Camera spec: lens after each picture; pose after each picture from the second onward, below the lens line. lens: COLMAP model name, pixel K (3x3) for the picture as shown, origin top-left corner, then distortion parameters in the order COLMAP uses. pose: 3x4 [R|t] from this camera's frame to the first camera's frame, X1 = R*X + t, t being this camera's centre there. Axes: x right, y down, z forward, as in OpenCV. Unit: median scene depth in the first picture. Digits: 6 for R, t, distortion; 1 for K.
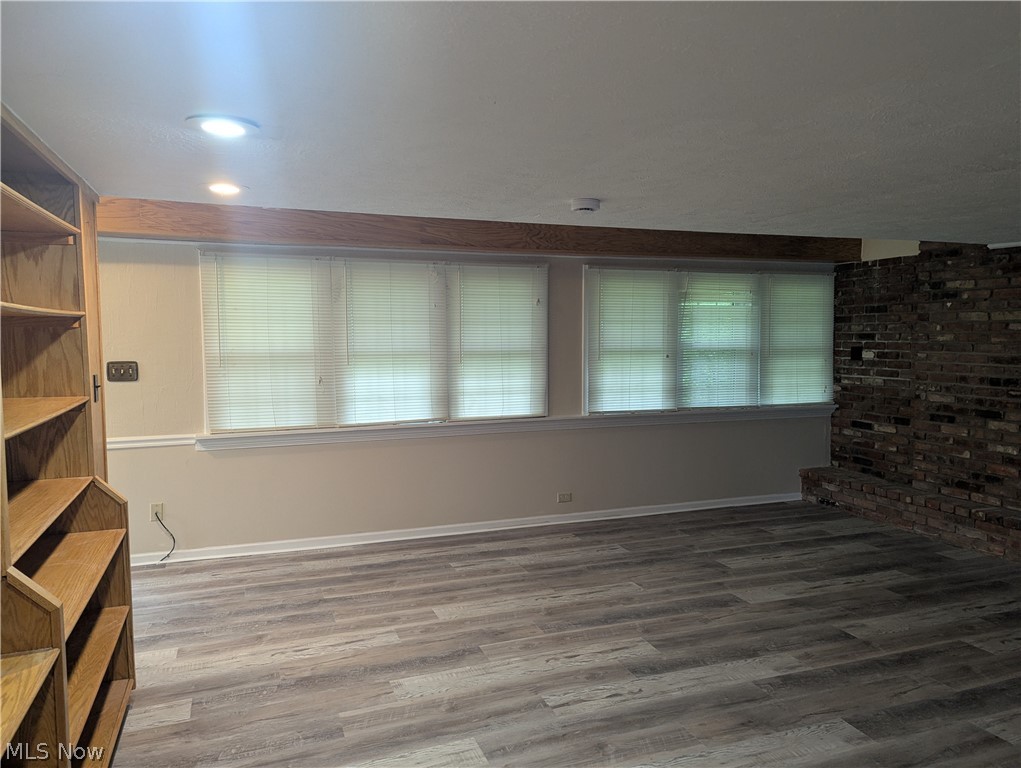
lens RADIAL K [[715.3, 0, 507.4], [0, 715.3, 387.2], [0, 0, 1]] dist [0.082739, -0.085571]
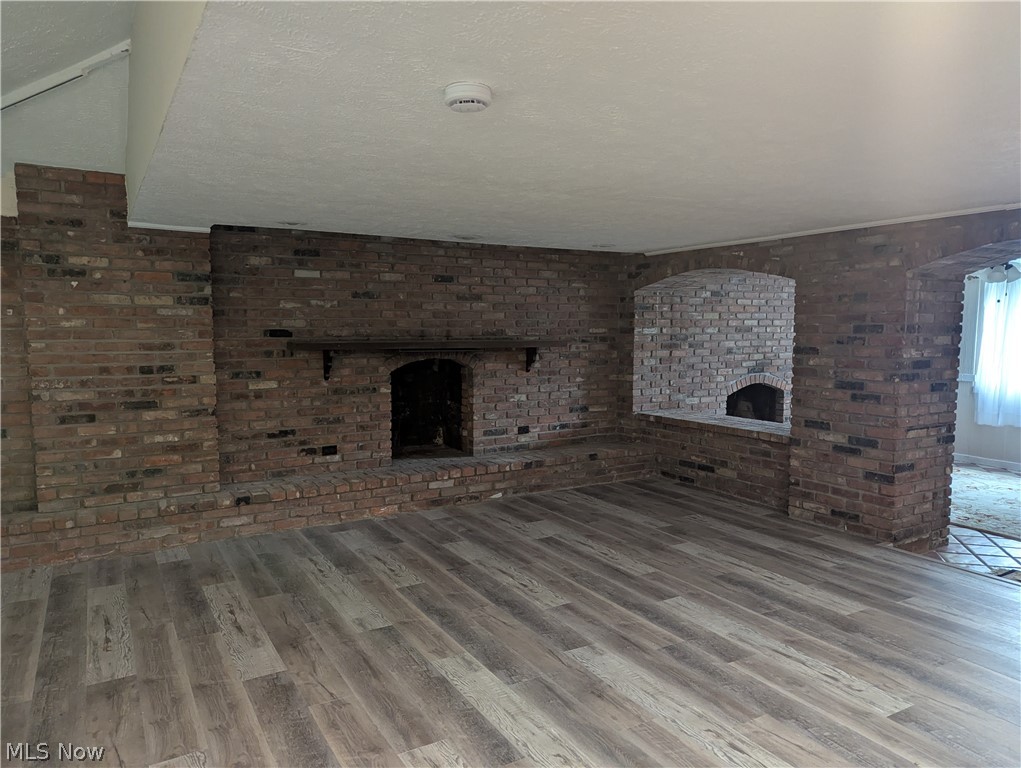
lens RADIAL K [[715.3, 0, 507.4], [0, 715.3, 387.2], [0, 0, 1]] dist [0.082739, -0.085571]
pose [[-0.173576, -0.078355, 0.981698, -0.340546], [0.075527, 0.992835, 0.092598, -0.037141], [-0.981920, 0.090218, -0.166415, 0.702097]]
